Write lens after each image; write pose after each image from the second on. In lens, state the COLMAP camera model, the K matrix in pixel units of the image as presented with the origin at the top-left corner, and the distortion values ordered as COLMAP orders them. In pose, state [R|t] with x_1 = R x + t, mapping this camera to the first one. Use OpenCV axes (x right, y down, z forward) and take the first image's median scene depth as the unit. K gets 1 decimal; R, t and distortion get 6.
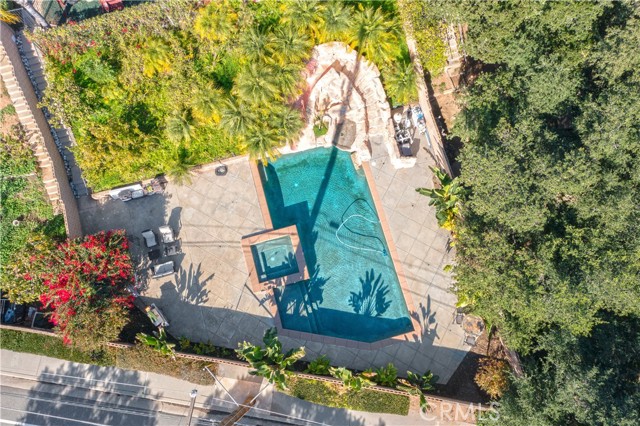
lens RADIAL K [[509.6, 0, 320.0], [0, 509.6, 213.0], [0, 0, 1]] dist [-0.000627, 0.005475]
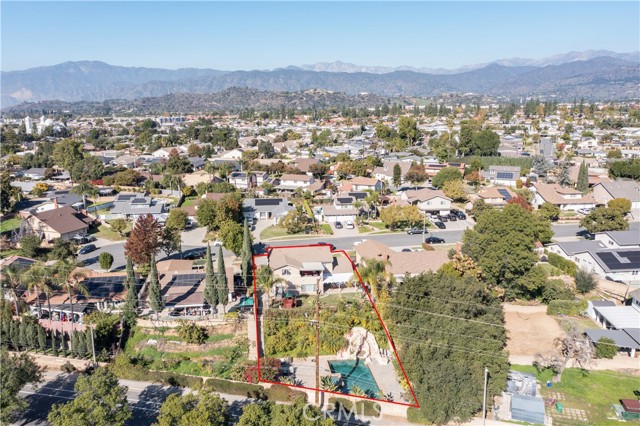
lens RADIAL K [[509.6, 0, 320.0], [0, 509.6, 213.0], [0, 0, 1]] dist [-0.000627, 0.005475]
pose [[0.991518, 0.037766, -0.124360, 0.146438], [-0.127507, 0.467971, -0.874497, 1.948187], [0.025171, 0.882937, 0.468817, -0.953068]]
